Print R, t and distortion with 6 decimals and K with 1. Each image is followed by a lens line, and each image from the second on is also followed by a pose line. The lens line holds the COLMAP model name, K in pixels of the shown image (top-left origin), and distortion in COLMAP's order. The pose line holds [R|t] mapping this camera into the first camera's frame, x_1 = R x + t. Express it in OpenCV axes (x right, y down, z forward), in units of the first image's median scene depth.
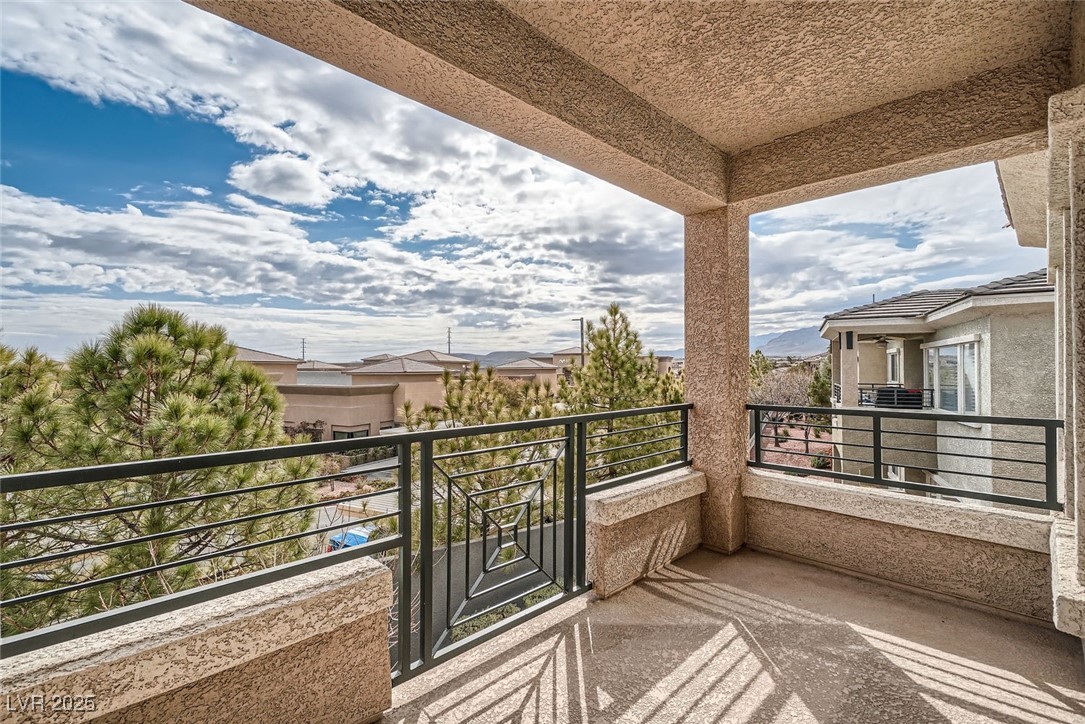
lens RADIAL K [[477.7, 0, 543.6], [0, 477.7, 359.4], [0, 0, 1]] dist [-0.014062, 0.011202]
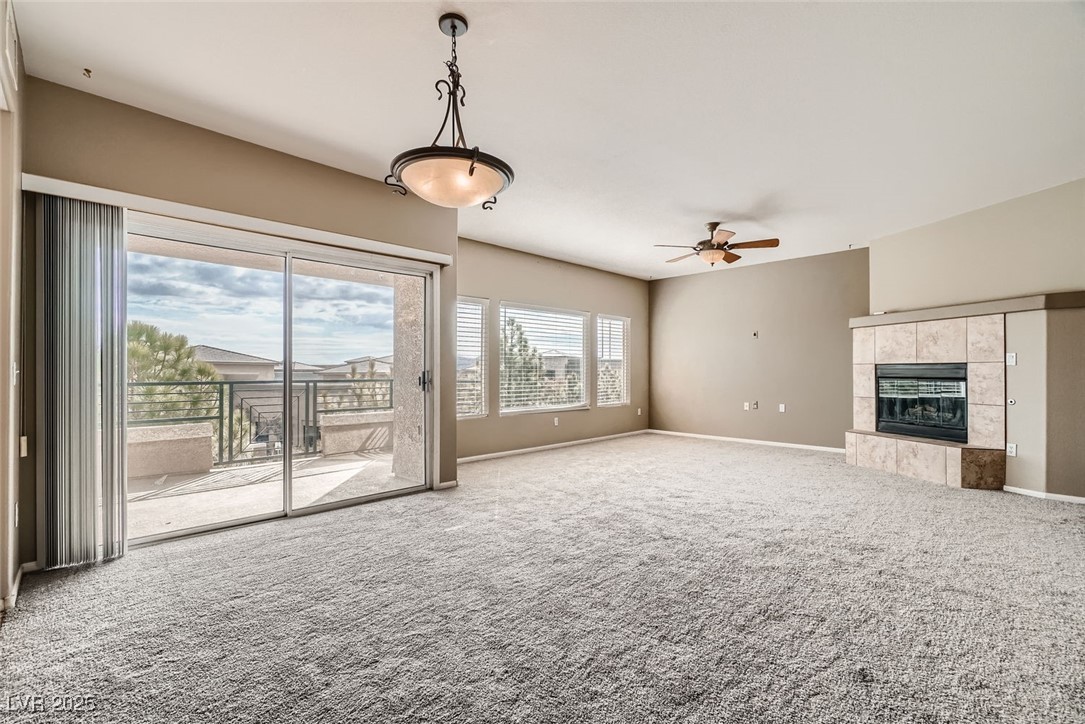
lens RADIAL K [[477.7, 0, 548.8], [0, 477.7, 368.1], [0, 0, 1]] dist [-0.014062, 0.011202]
pose [[0.999658, 0.004610, 0.025746, 0.471339], [-0.004952, 0.999900, 0.013263, 0.006313], [-0.025683, -0.013386, 0.999581, -0.567620]]
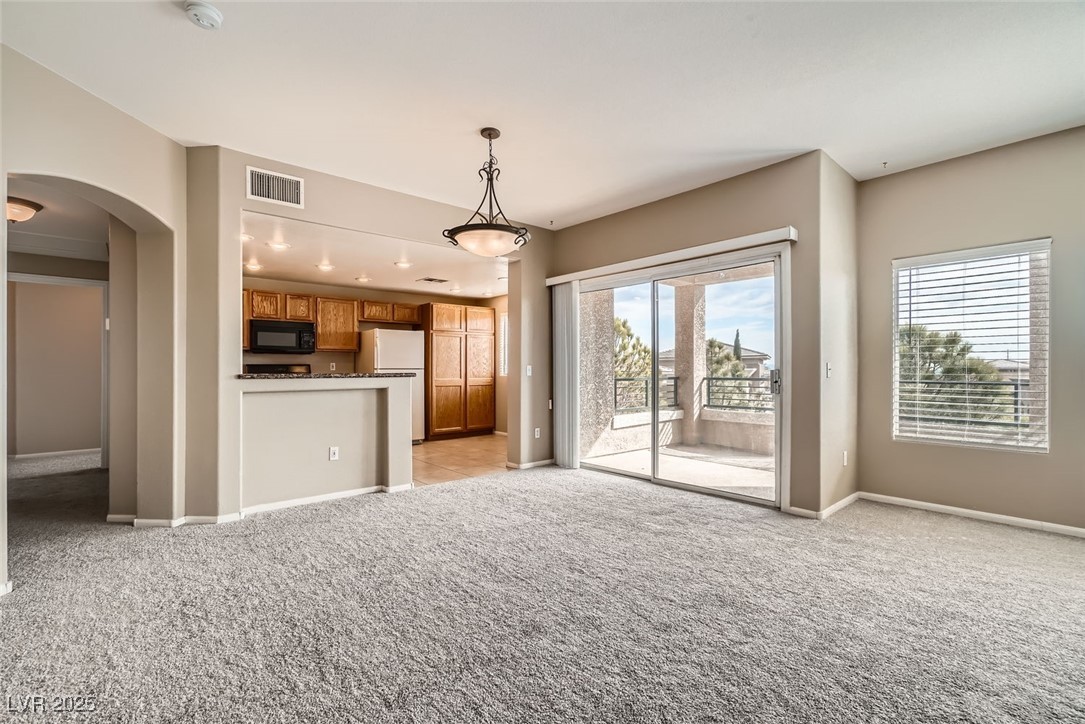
lens RADIAL K [[477.7, 0, 535.2], [0, 477.7, 369.1], [0, 0, 1]] dist [-0.014062, 0.011202]
pose [[-0.042077, 0.003443, -0.999108, 0.882211], [0.018228, 0.999830, 0.002677, 0.012265], [0.998948, -0.018099, -0.042133, -0.178419]]
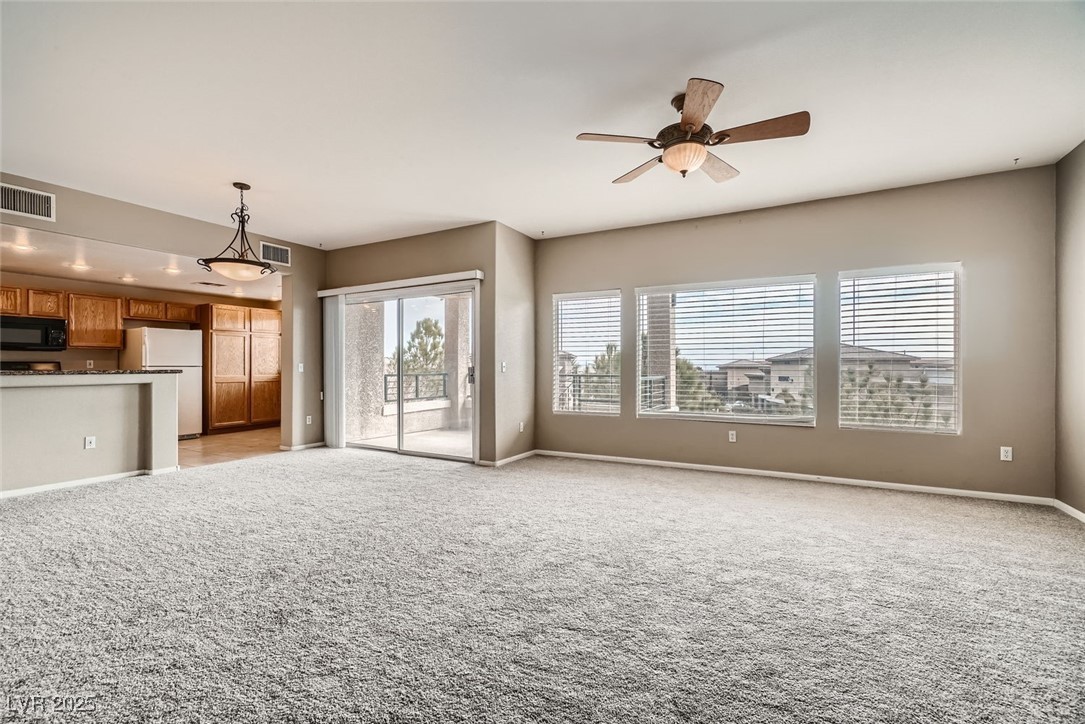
lens RADIAL K [[477.7, 0, 539.8], [0, 477.7, 365.1], [0, 0, 1]] dist [-0.014062, 0.011202]
pose [[0.306612, 0.000217, -0.951834, 1.119099], [0.015940, 0.999859, 0.005363, 0.013840], [0.951701, -0.016816, 0.306565, -0.063337]]
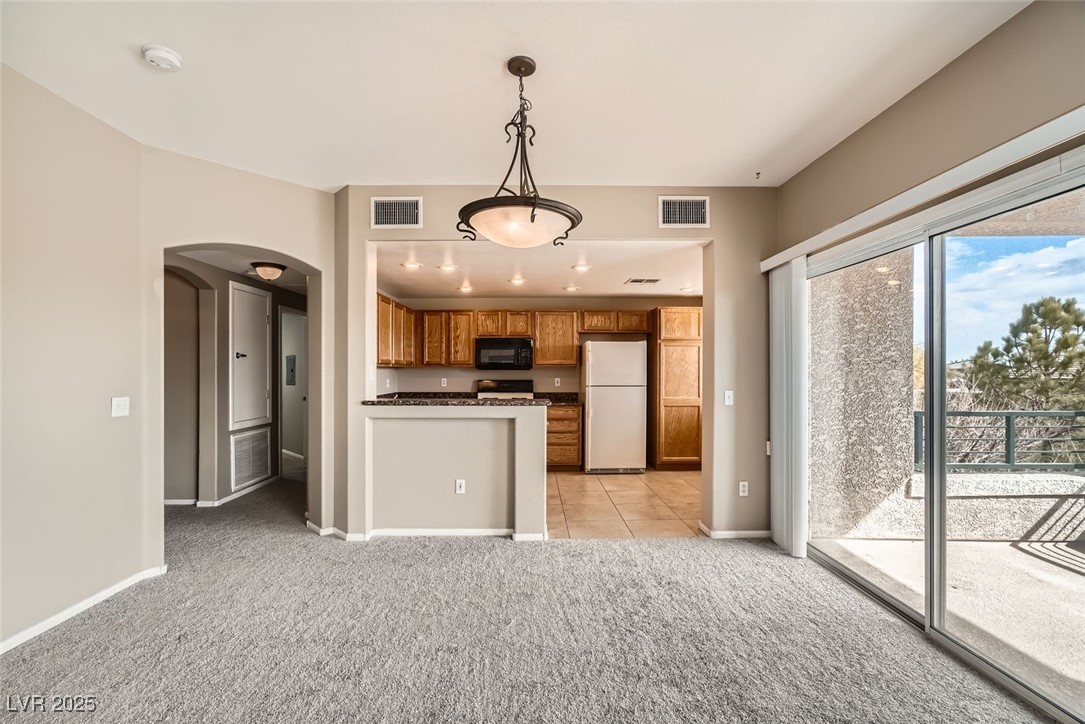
lens RADIAL K [[477.7, 0, 538.0], [0, 477.7, 368.6], [0, 0, 1]] dist [-0.014062, 0.011202]
pose [[-0.675296, 0.000022, -0.737547, 0.641897], [0.014107, 0.999817, -0.012887, -0.012296], [0.737412, -0.019107, -0.675173, -0.015768]]
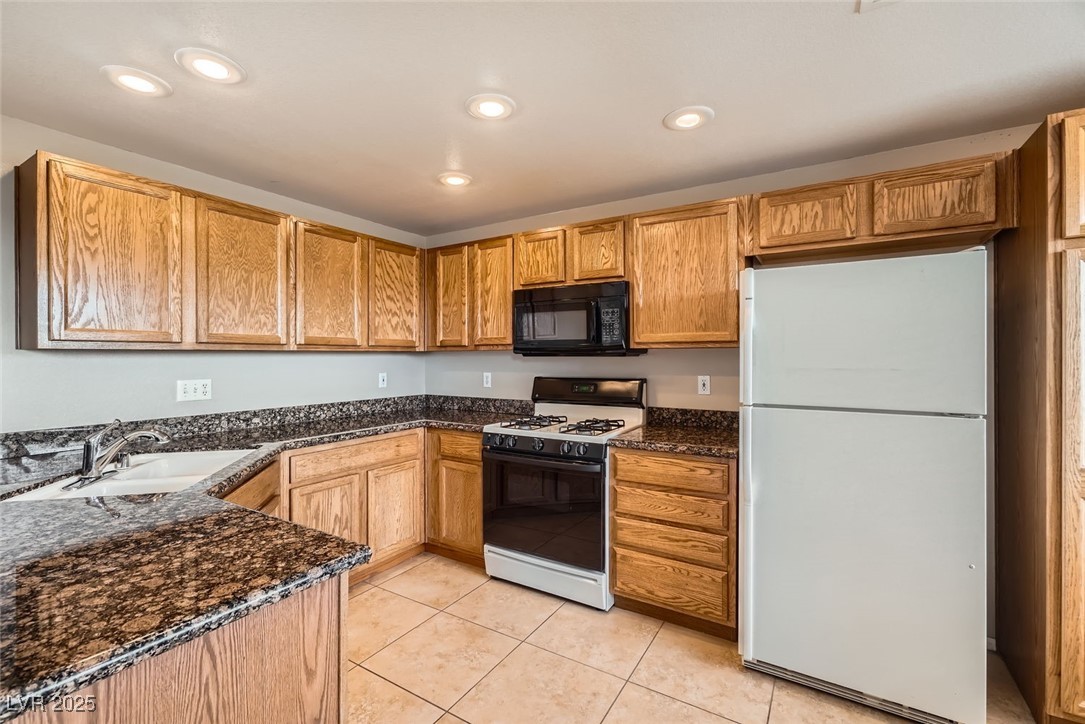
lens RADIAL K [[477.7, 0, 541.0], [0, 477.7, 355.8], [0, 0, 1]] dist [-0.014062, 0.011202]
pose [[-0.964686, 0.004708, -0.263360, 0.131301], [0.008892, 0.999852, -0.014698, -0.017671], [0.263252, -0.016521, -0.964586, -0.293843]]
